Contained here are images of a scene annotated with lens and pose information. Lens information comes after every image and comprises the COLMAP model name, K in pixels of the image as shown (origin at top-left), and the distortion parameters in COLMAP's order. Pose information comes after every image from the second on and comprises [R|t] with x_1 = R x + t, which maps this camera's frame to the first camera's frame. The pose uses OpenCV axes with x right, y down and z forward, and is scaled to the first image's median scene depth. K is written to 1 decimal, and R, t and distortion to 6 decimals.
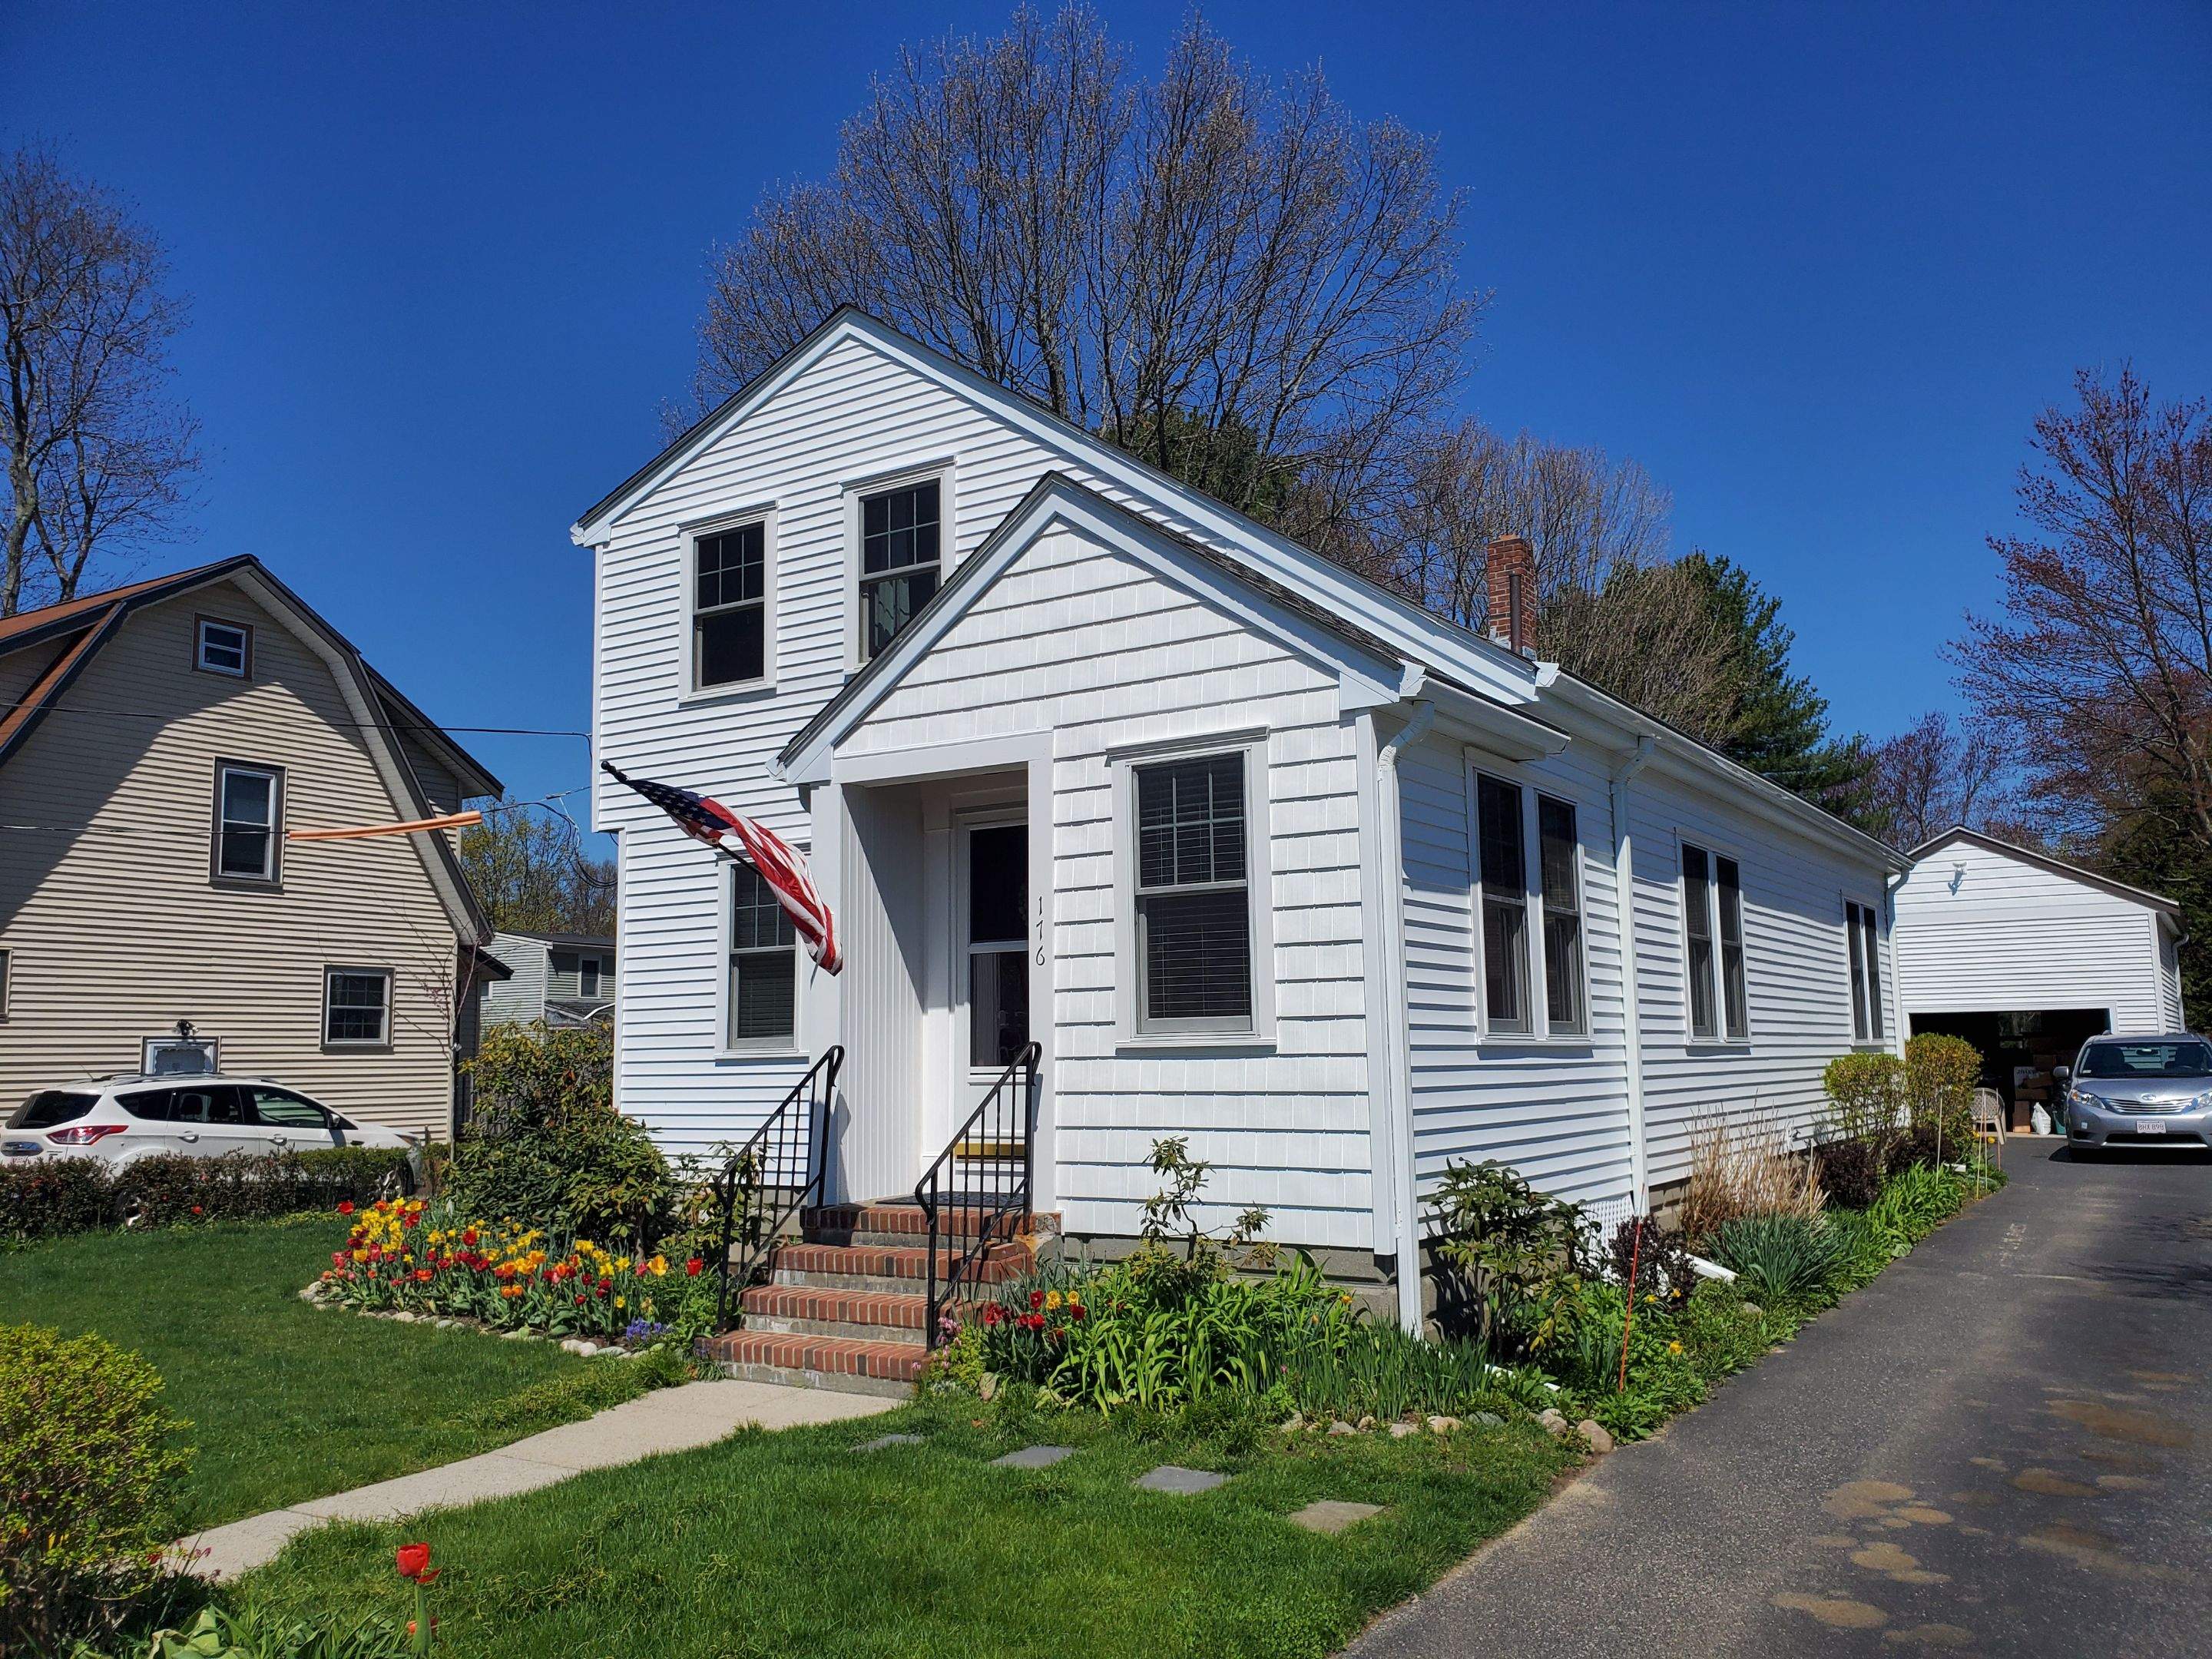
lens RADIAL K [[1693.2, 0, 1106.0], [0, 1693.2, 829.5], [0, 0, 1]] dist [0.015667, -0.001123]
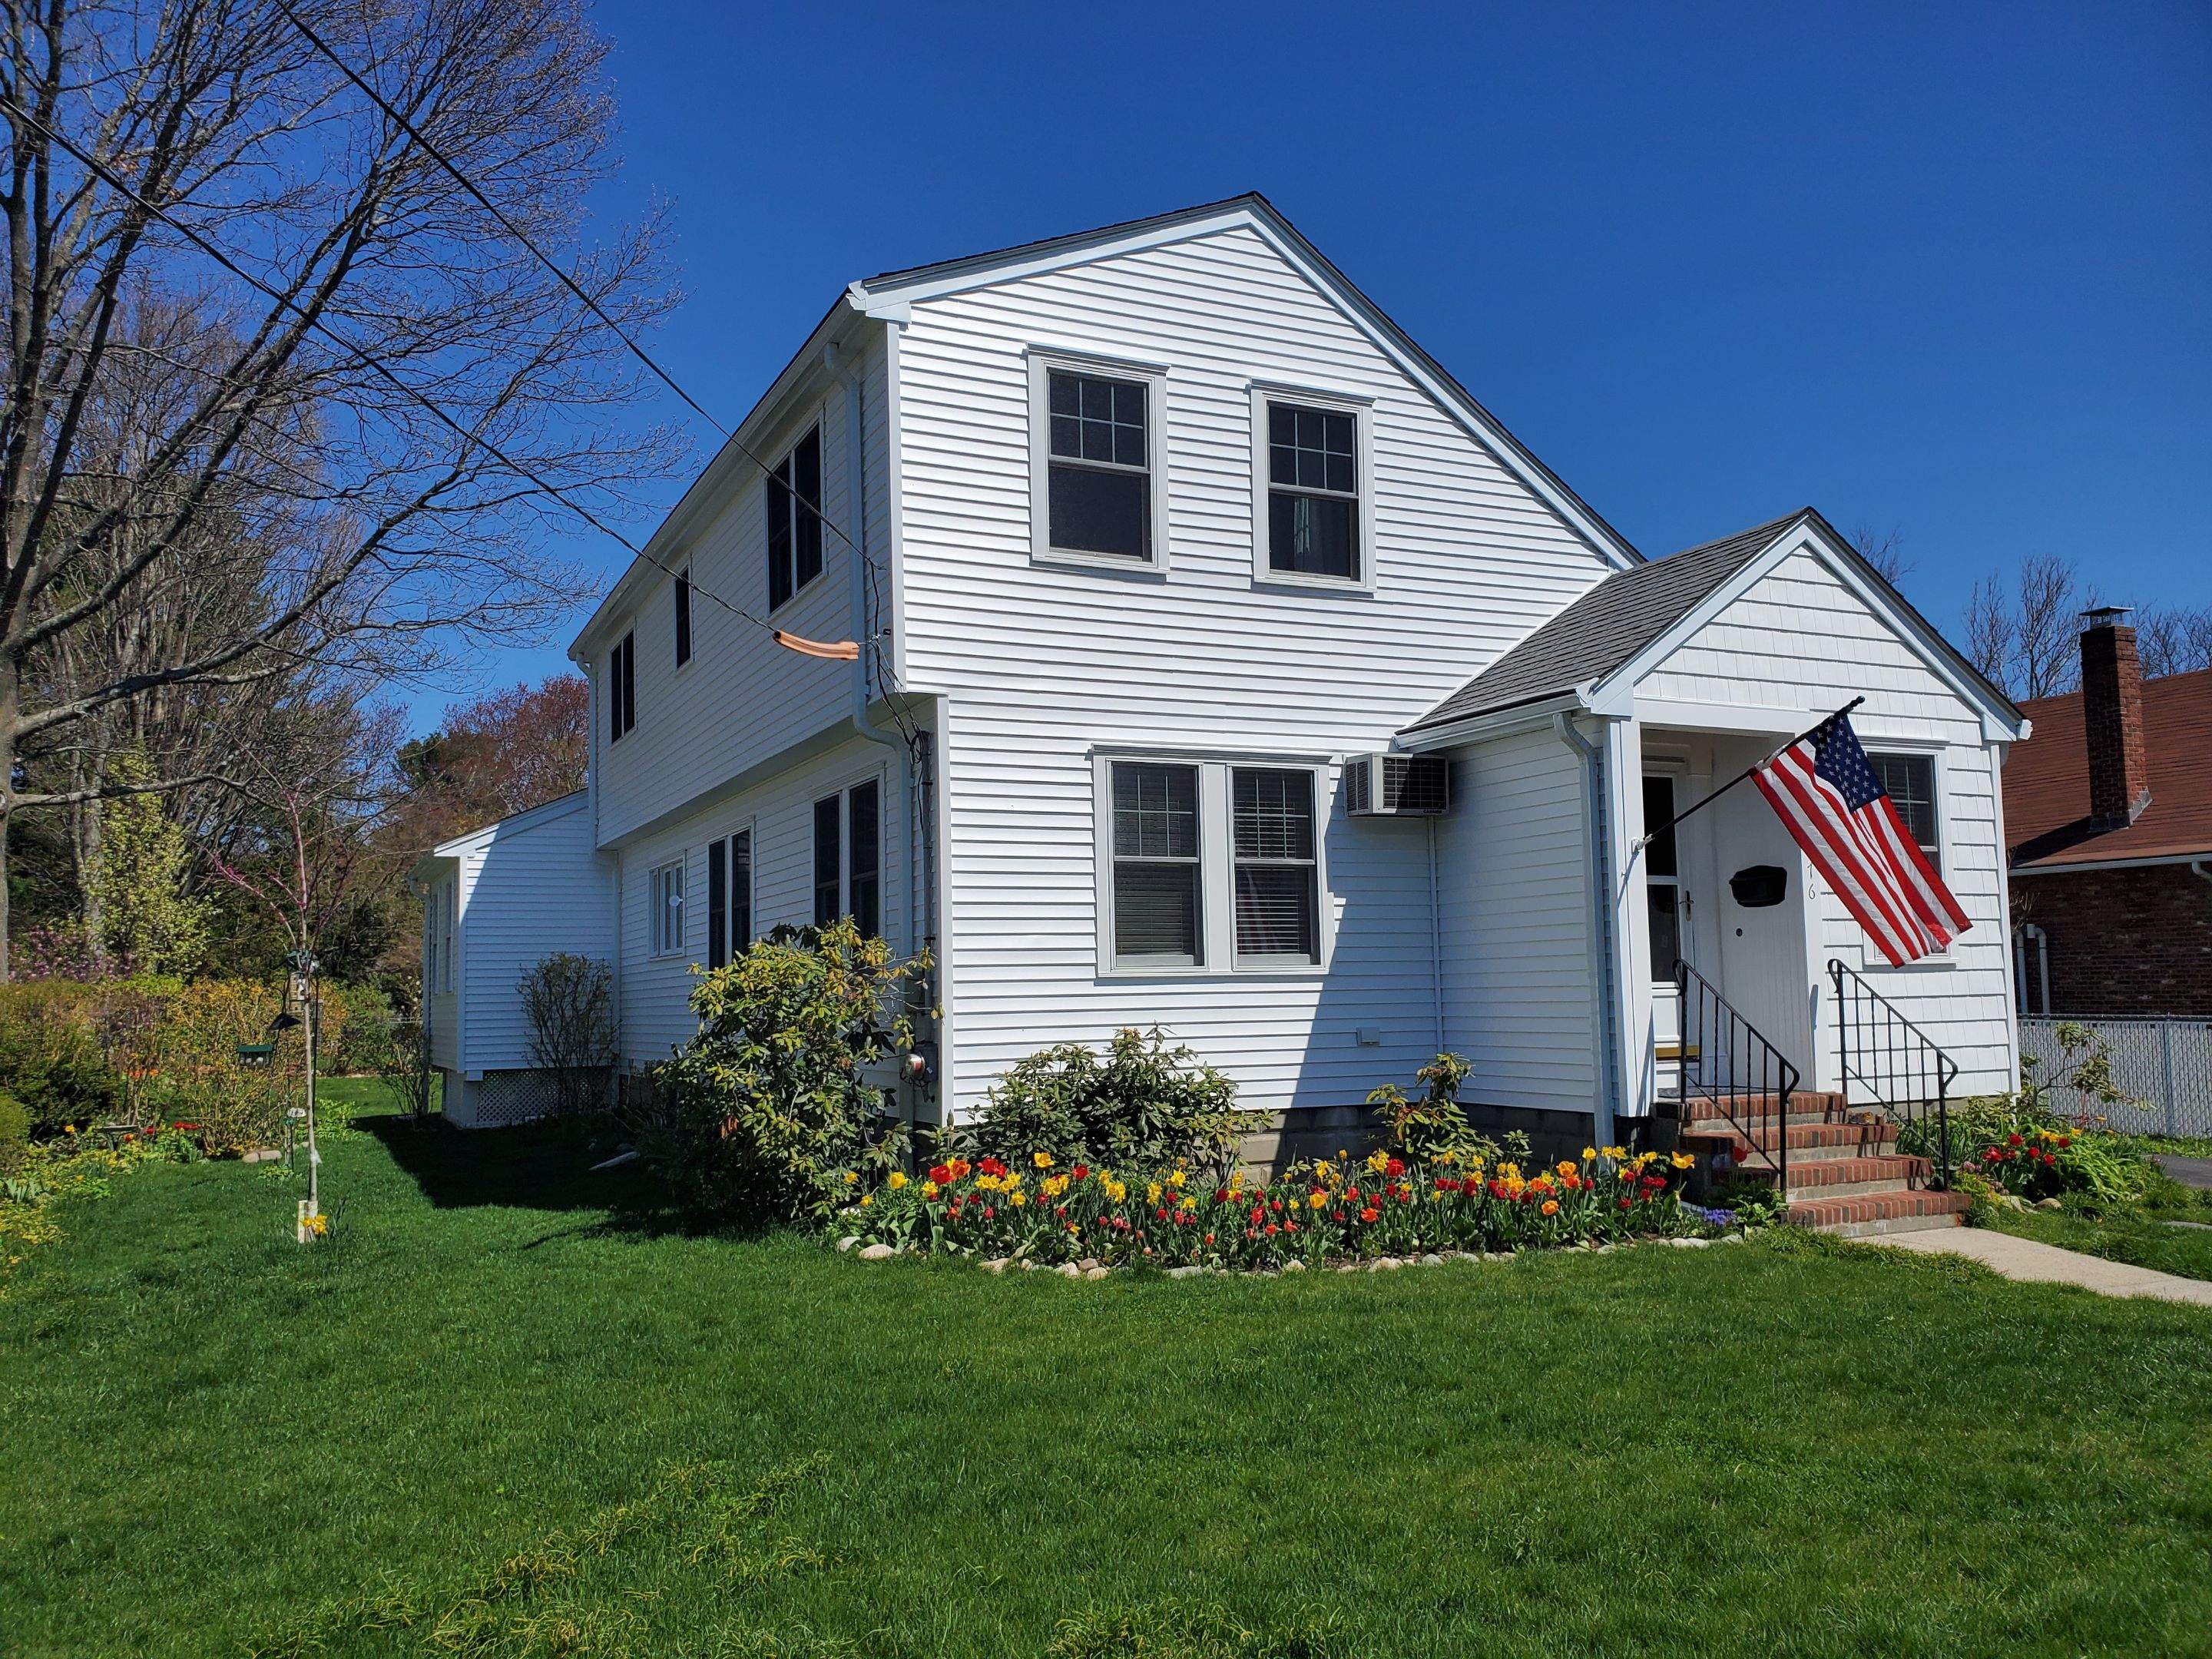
lens RADIAL K [[1726.2, 0, 1108.7], [0, 1726.2, 865.0], [0, 0, 1]] dist [-0.000124, -0.002785]
pose [[0.526934, 0.072751, 0.846787, -1.031497], [-0.095603, 0.995080, -0.026001, 0.102097], [-0.844512, -0.067255, 0.531296, 0.558363]]
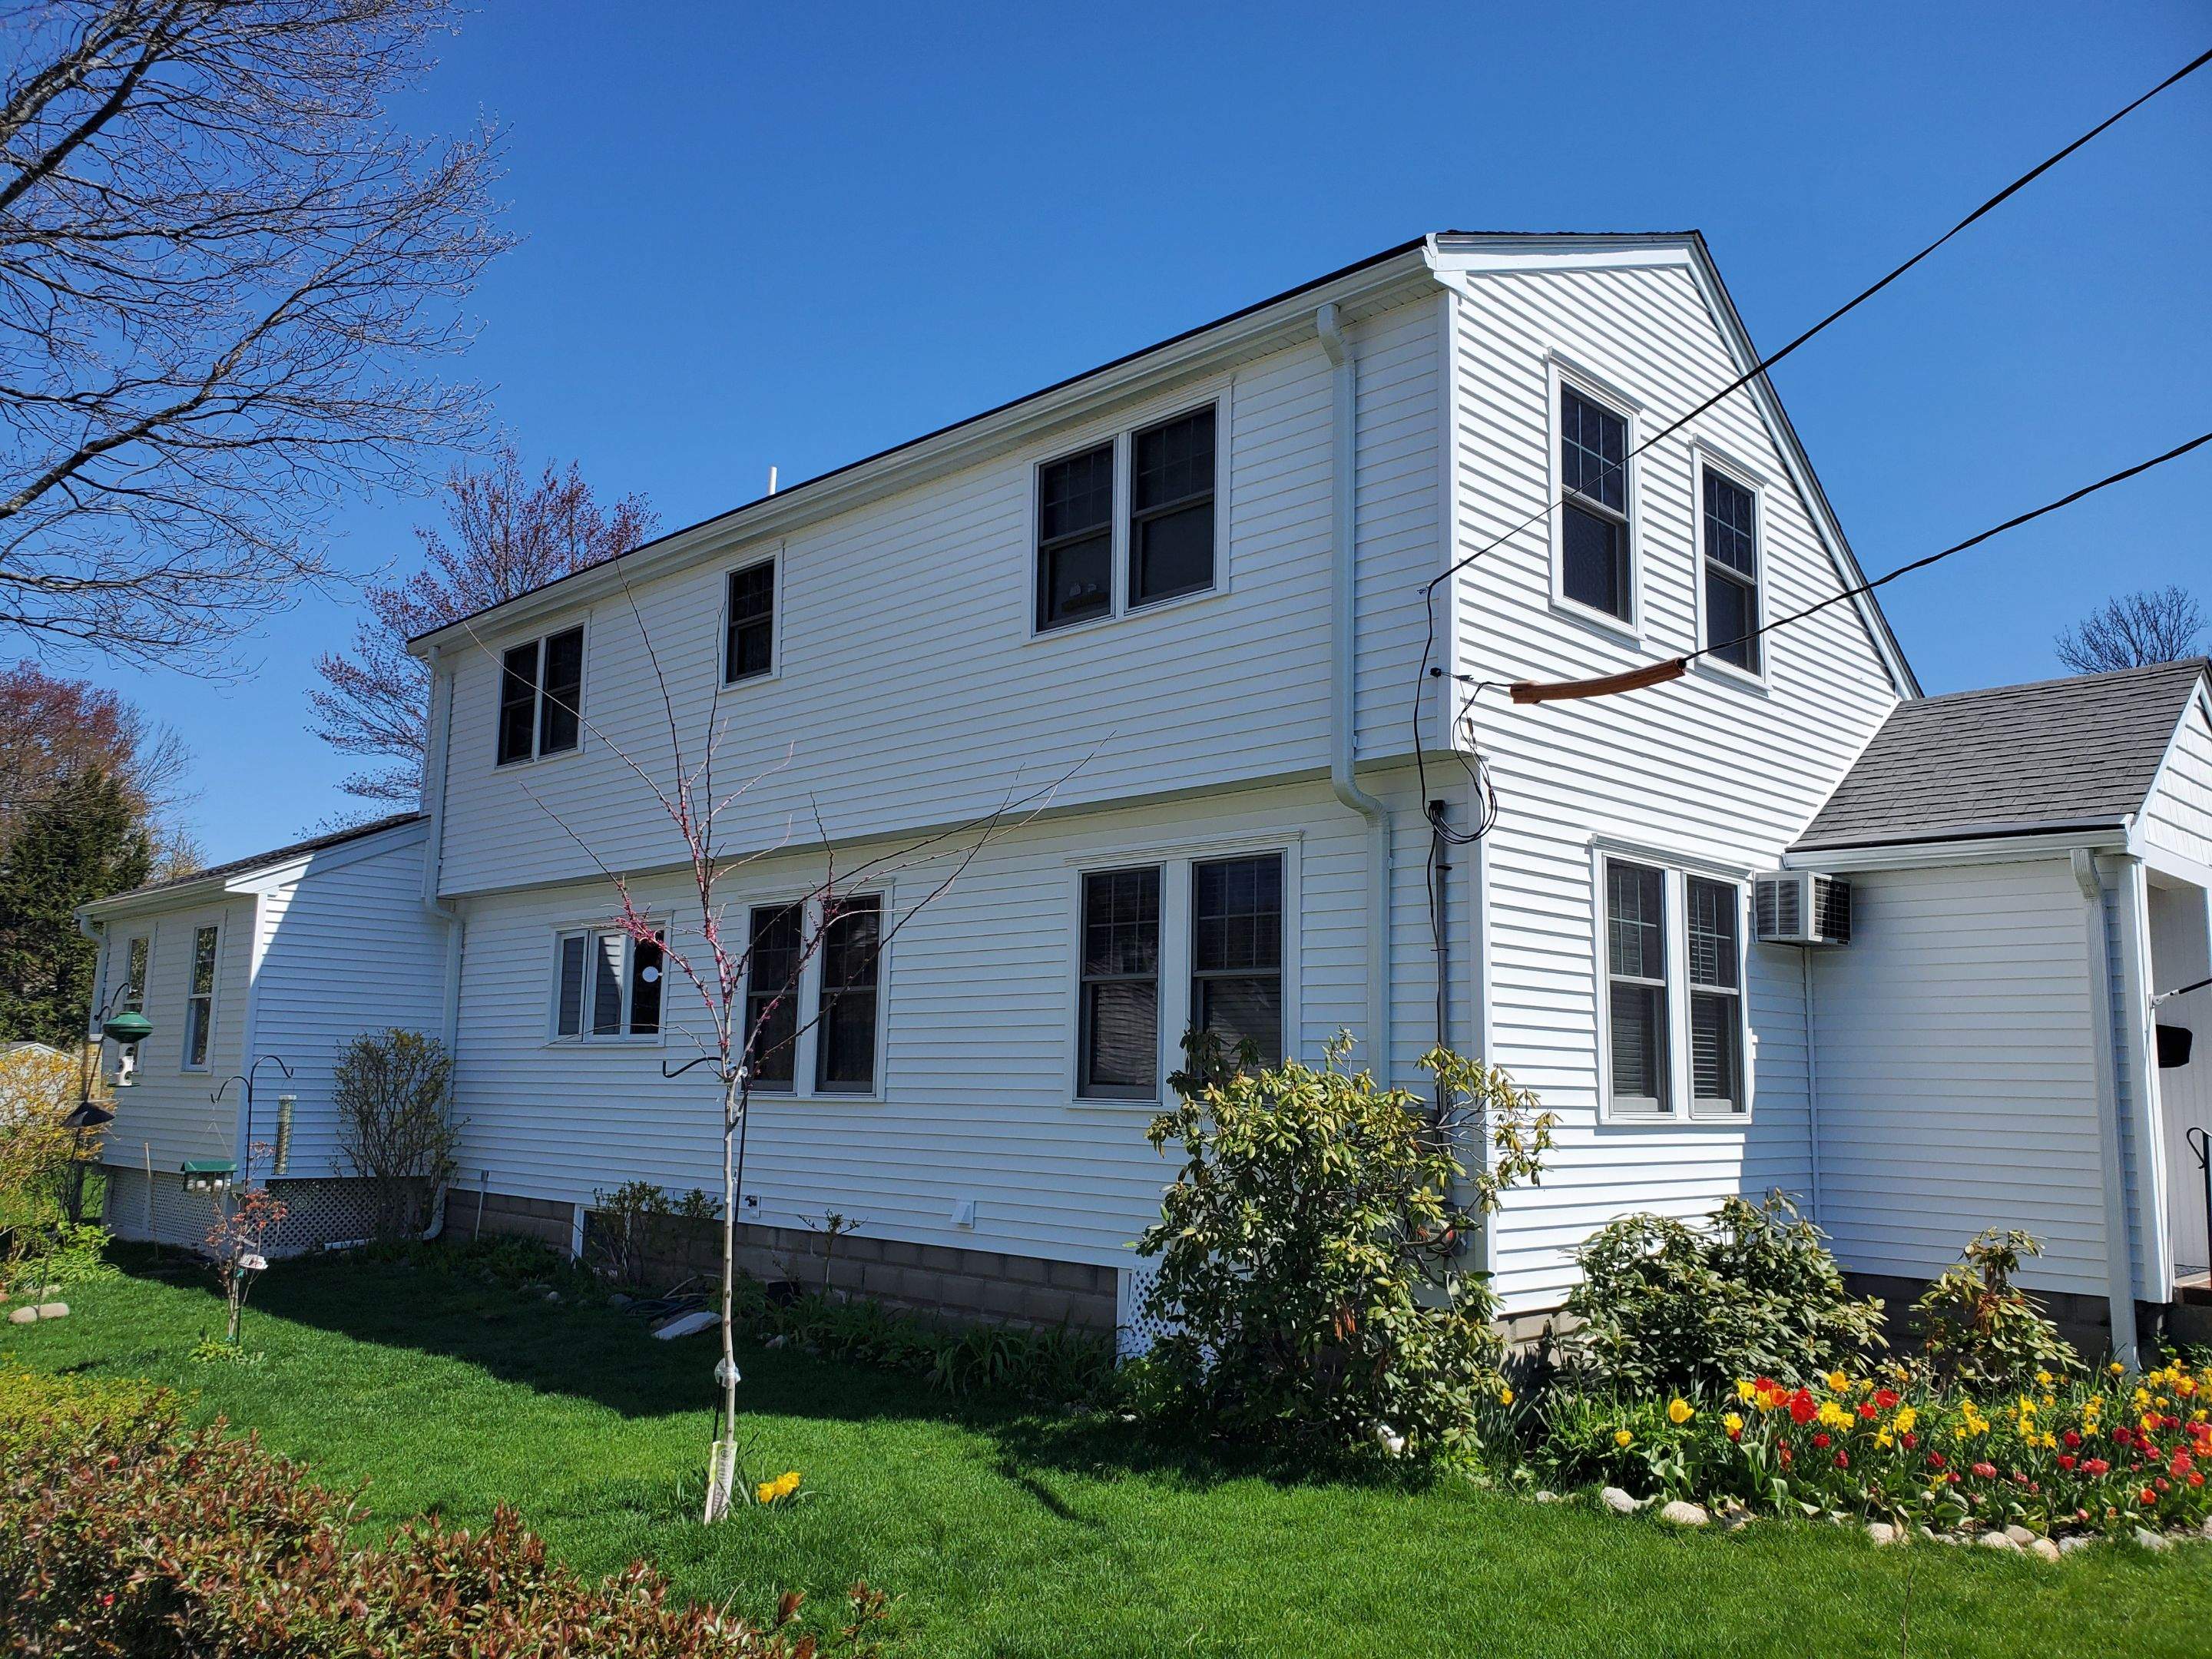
lens RADIAL K [[1746.1, 0, 1105.9], [0, 1746.1, 817.2], [0, 0, 1]] dist [0.004614, -0.000364]
pose [[0.214895, 0.176105, 0.960629, -1.044817], [-0.147563, 0.978171, -0.146310, 0.151931], [-0.965425, -0.110312, 0.236190, 1.096255]]
